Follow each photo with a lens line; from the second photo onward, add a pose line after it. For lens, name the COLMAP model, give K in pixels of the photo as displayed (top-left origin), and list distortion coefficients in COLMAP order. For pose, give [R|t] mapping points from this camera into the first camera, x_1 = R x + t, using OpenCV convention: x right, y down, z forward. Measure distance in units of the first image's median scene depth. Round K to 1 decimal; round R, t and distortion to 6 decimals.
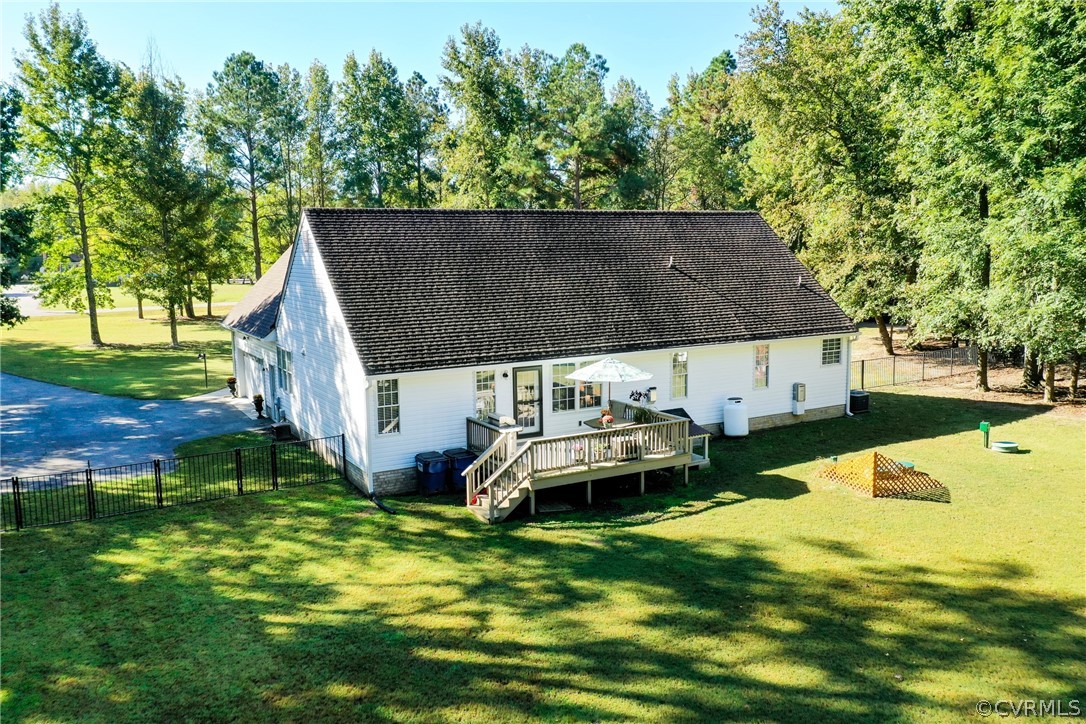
lens RADIAL K [[870.6, 0, 512.5], [0, 870.6, 487.3], [0, 0, 1]] dist [0.000612, -0.001507]
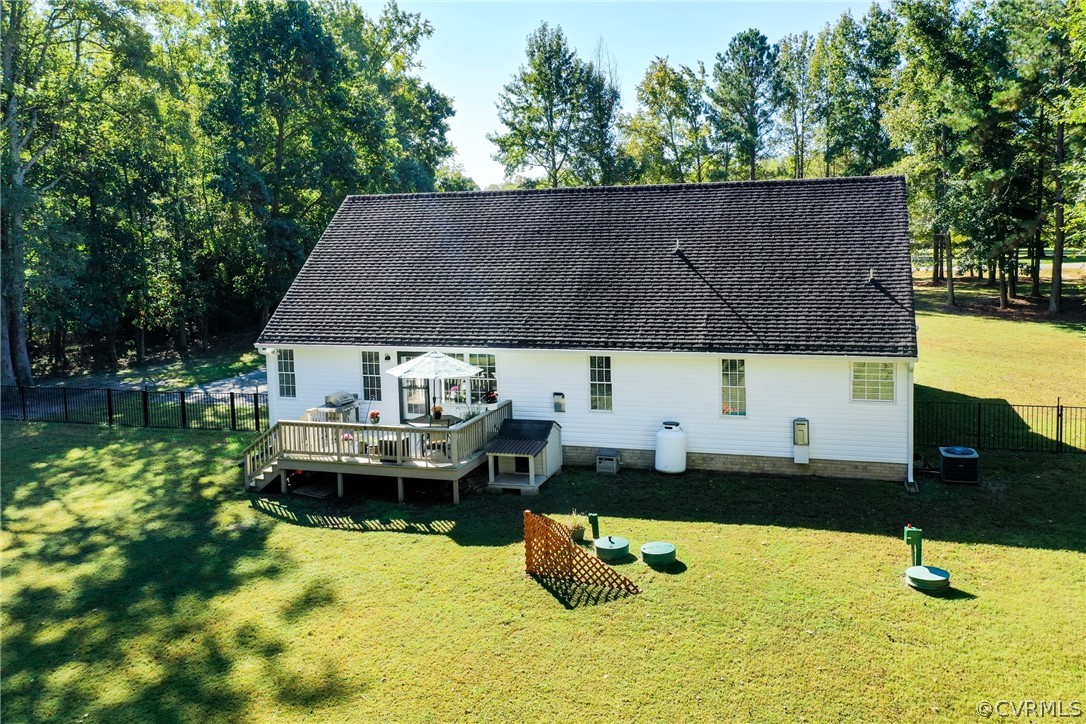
lens RADIAL K [[871.1, 0, 547.6], [0, 871.1, 409.3], [0, 0, 1]] dist [0.003080, 0.005903]
pose [[0.678146, 0.150979, -0.719252, 0.931030], [-0.183225, 0.982501, 0.033484, -0.151854], [0.711721, 0.109078, 0.693942, 0.486324]]
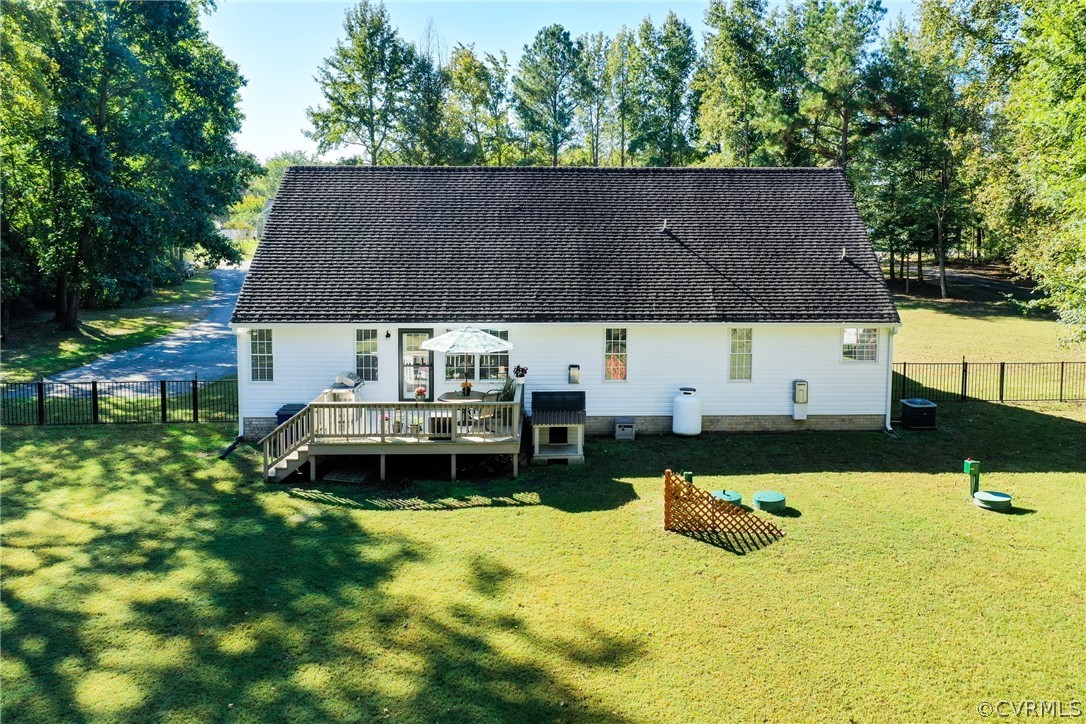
lens RADIAL K [[875.1, 0, 544.1], [0, 875.1, 391.9], [0, 0, 1]] dist [0.009781, 0.003416]
pose [[0.881550, 0.114210, -0.458067, 0.656689], [-0.142359, 0.989439, -0.027274, -0.072352], [0.450115, 0.089253, 0.888499, 0.247429]]
